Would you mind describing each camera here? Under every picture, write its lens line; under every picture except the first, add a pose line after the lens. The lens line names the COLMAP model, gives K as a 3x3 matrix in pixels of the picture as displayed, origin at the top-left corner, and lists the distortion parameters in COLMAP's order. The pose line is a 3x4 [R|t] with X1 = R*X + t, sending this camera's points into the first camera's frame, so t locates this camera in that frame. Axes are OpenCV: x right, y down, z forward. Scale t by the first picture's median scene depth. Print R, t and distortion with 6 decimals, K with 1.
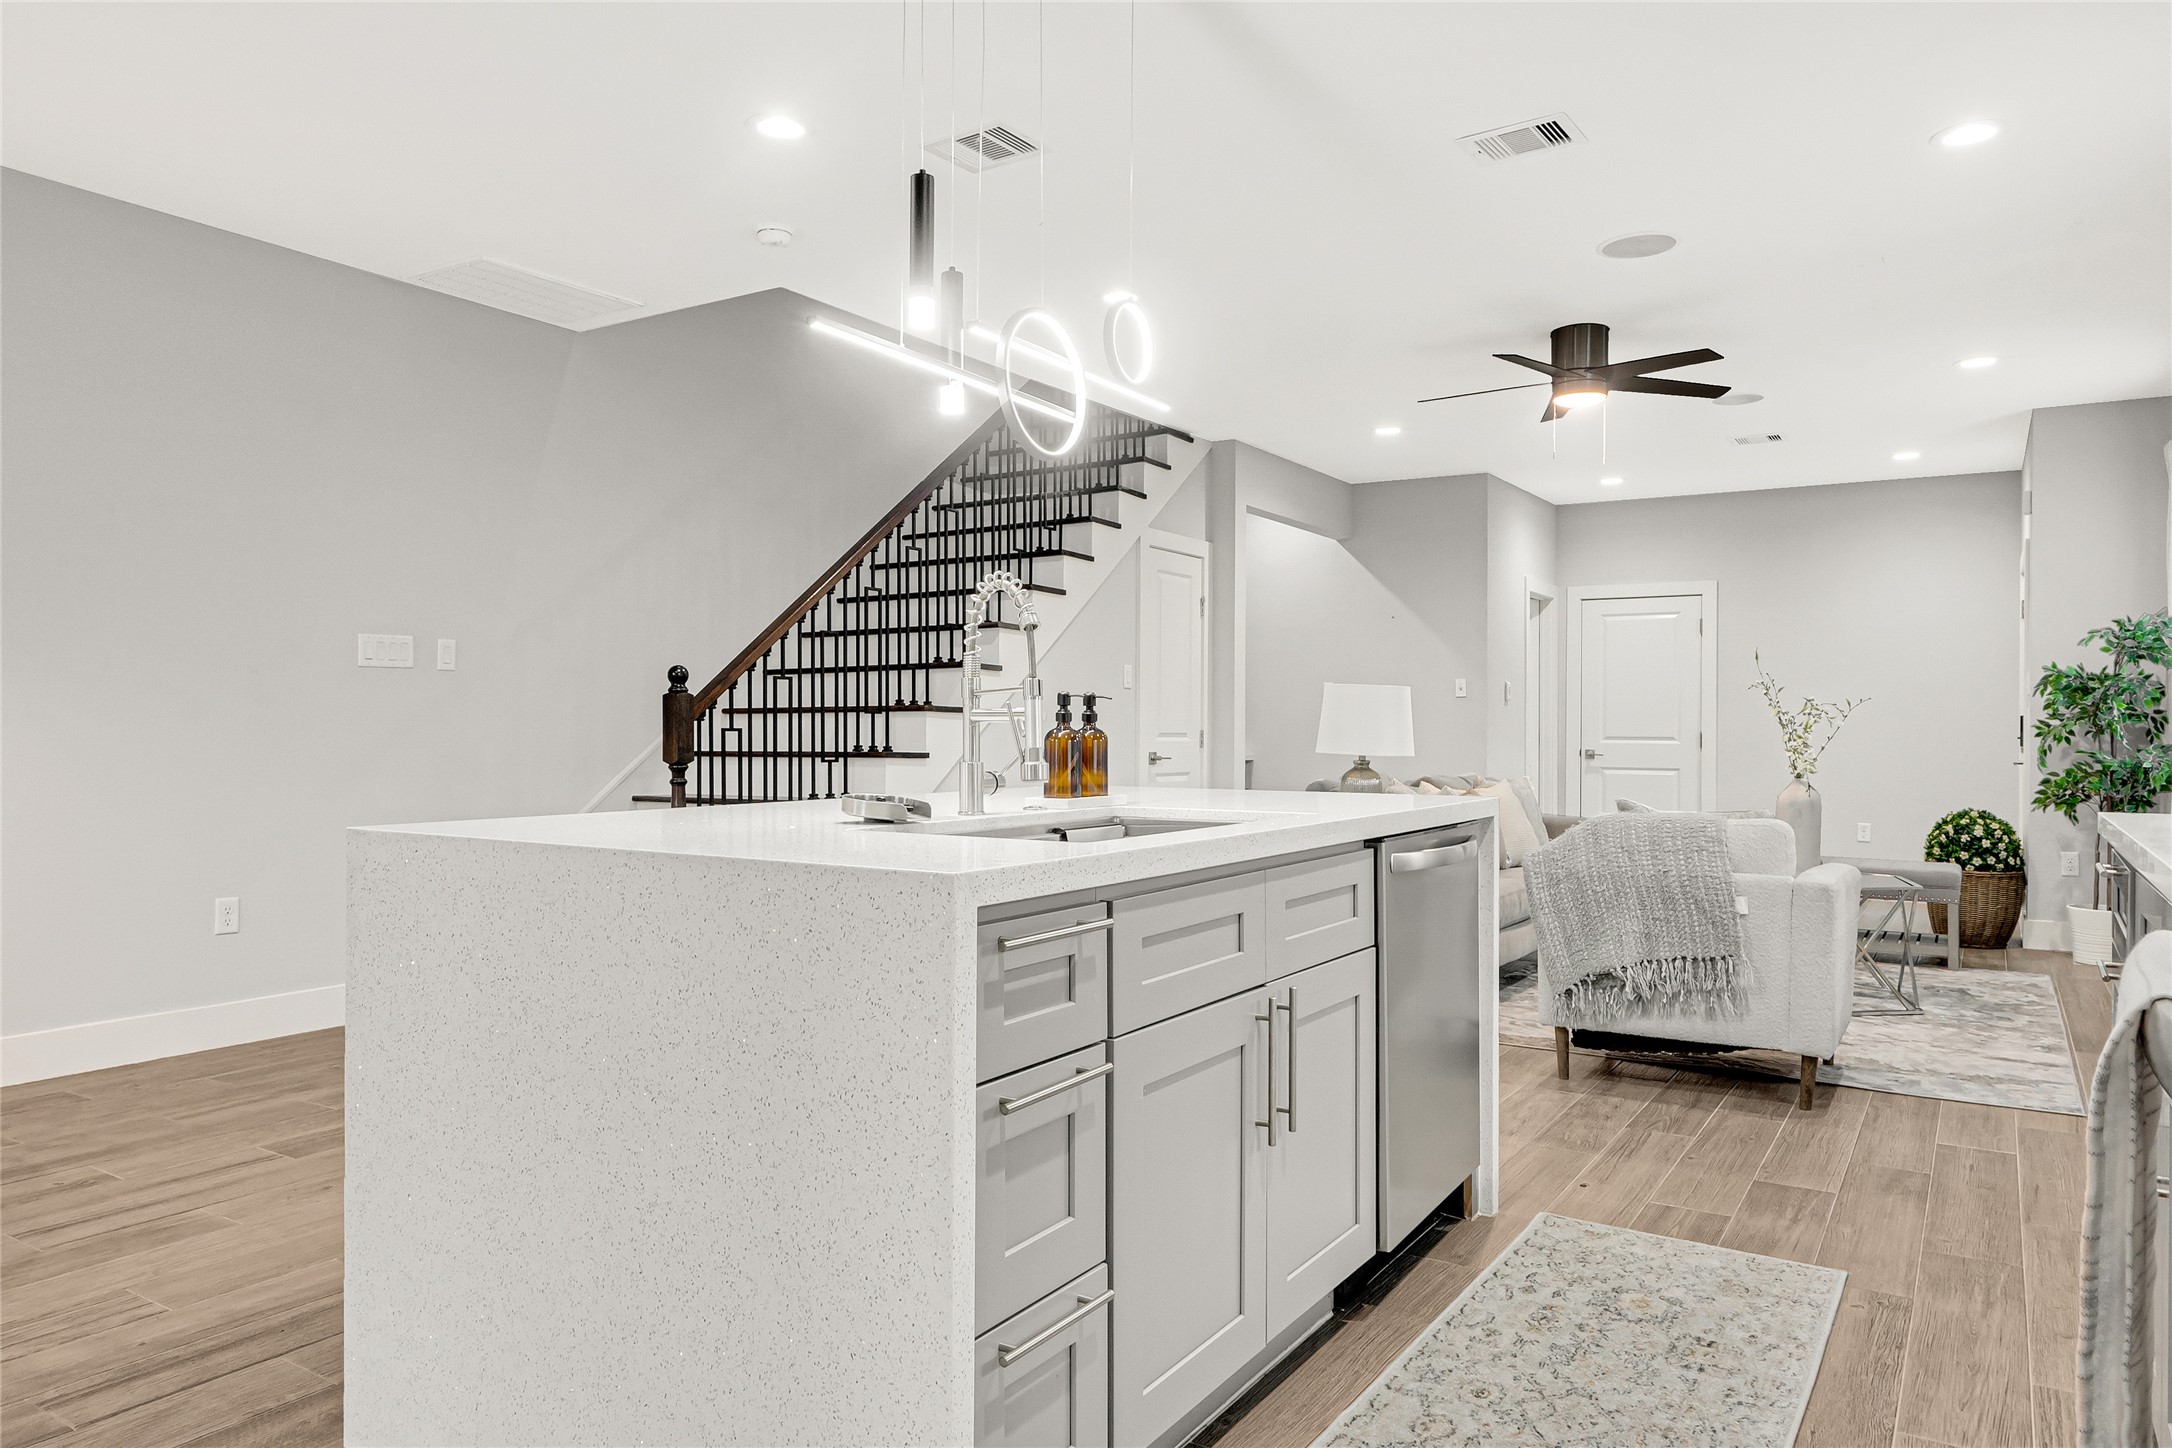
lens RADIAL K [[1419.9, 0, 1083.3], [0, 1419.9, 737.4], [0, 0, 1]] dist [-0.008964, -0.004119]
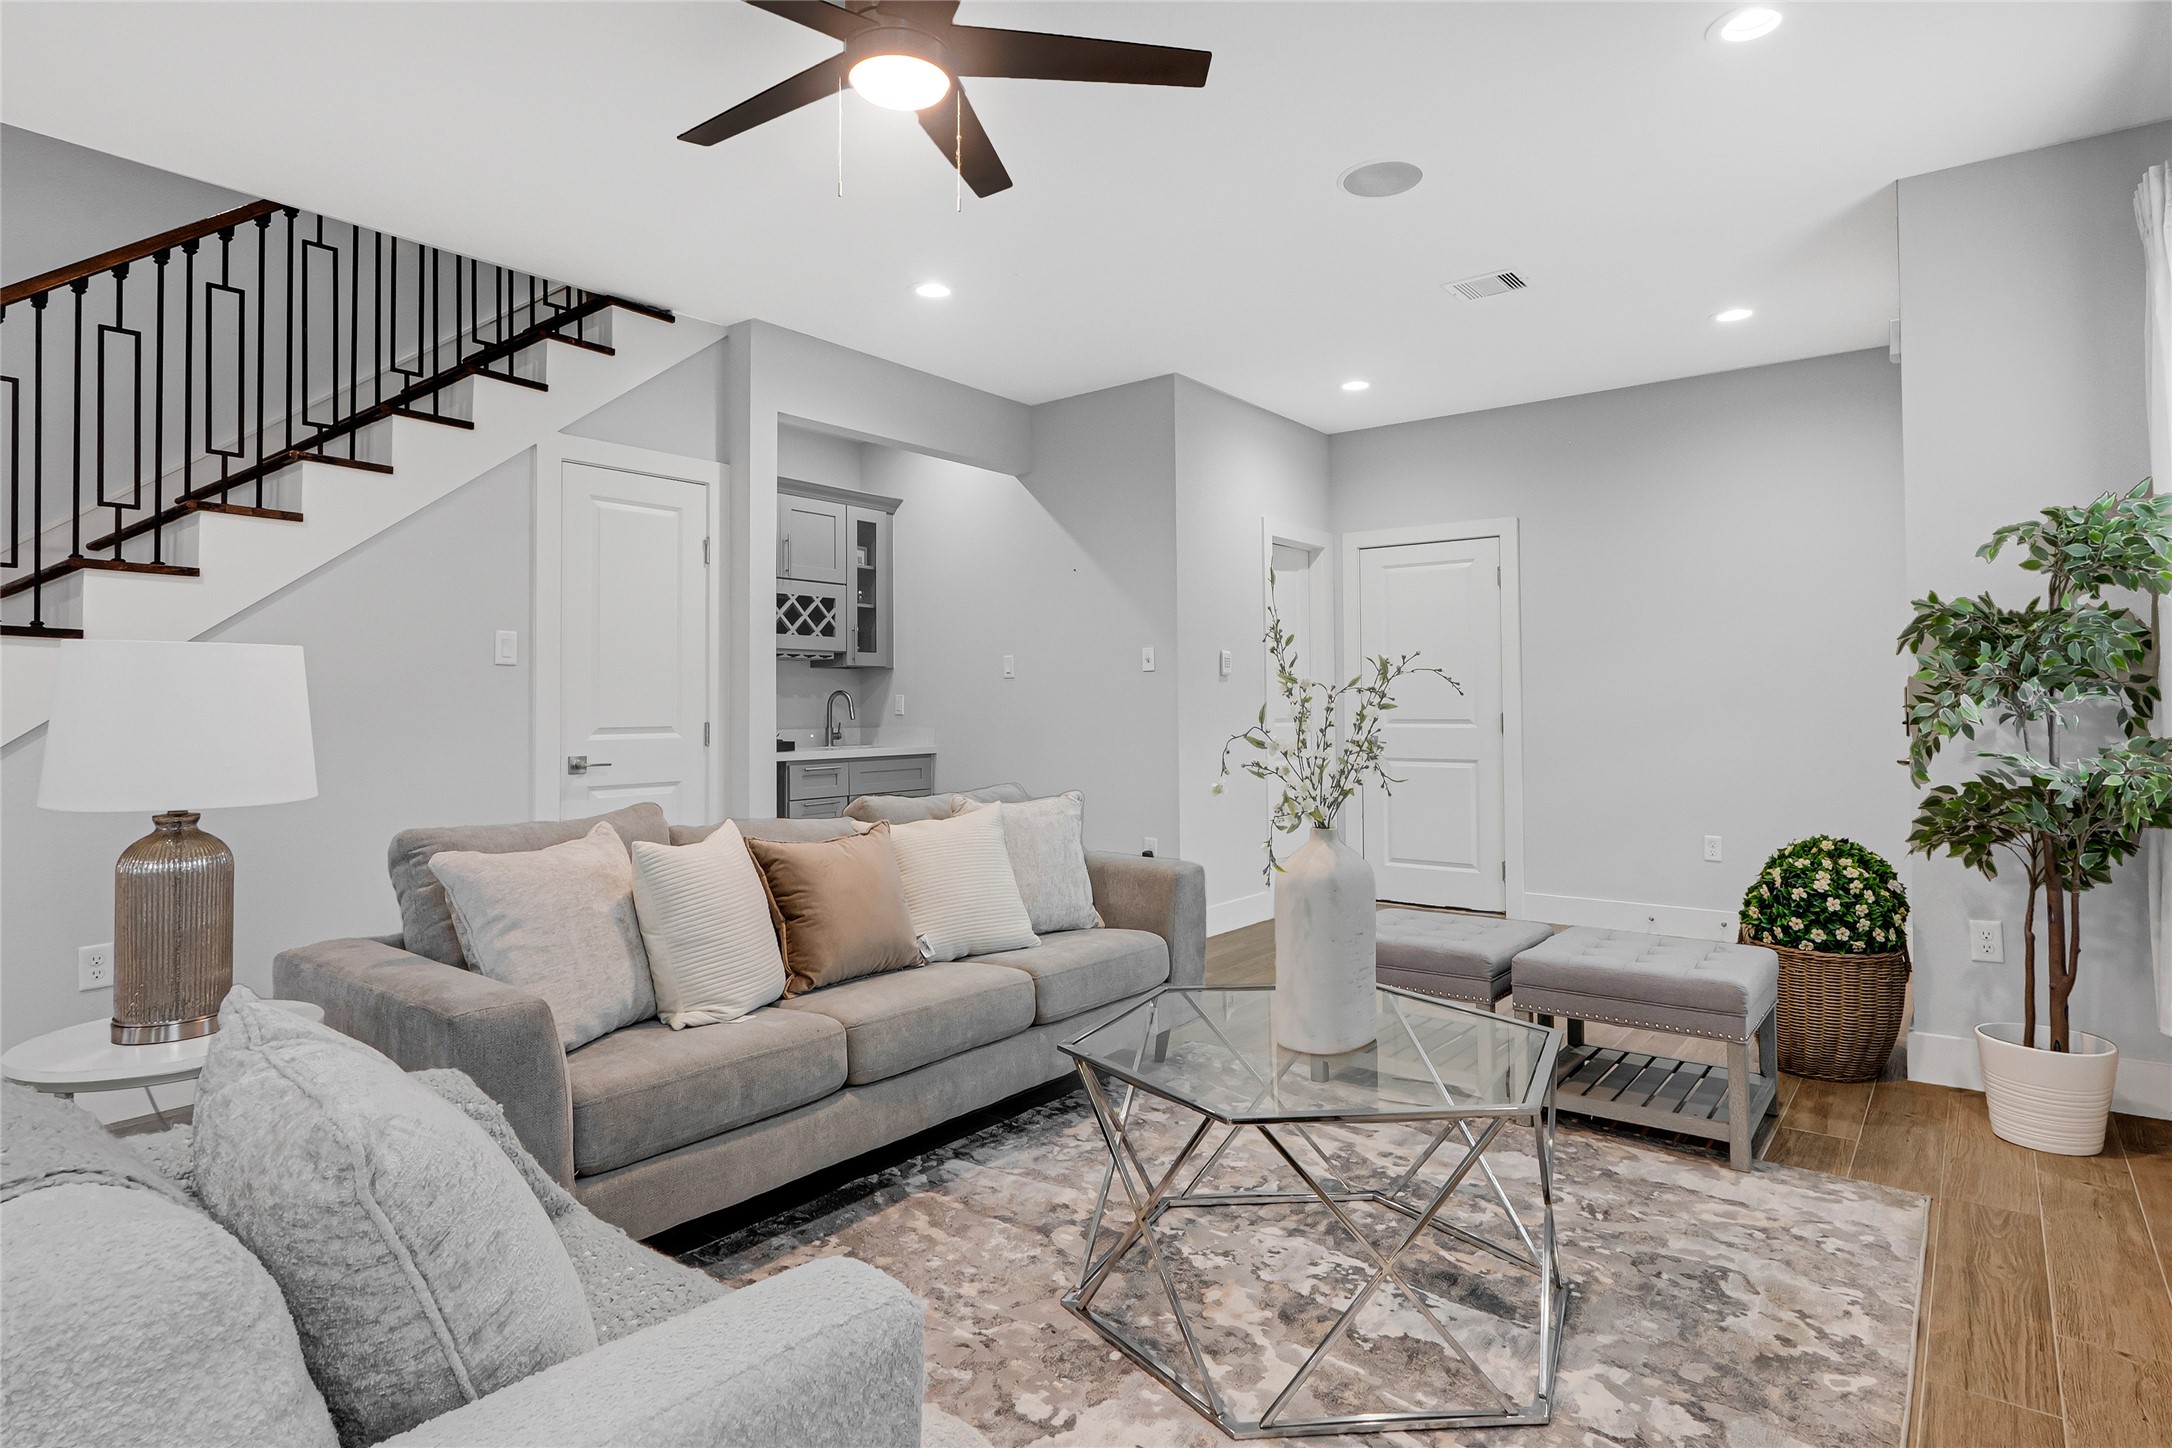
lens RADIAL K [[1140.4, 0, 1105.9], [0, 1140.4, 678.5], [0, 0, 1]] dist [-0.006449, 0.000830]
pose [[0.996194, -0.013749, -0.086074, 0.378250], [0.011340, 0.999532, -0.028414, -0.009563], [0.086424, 0.027329, 0.995884, 0.497979]]
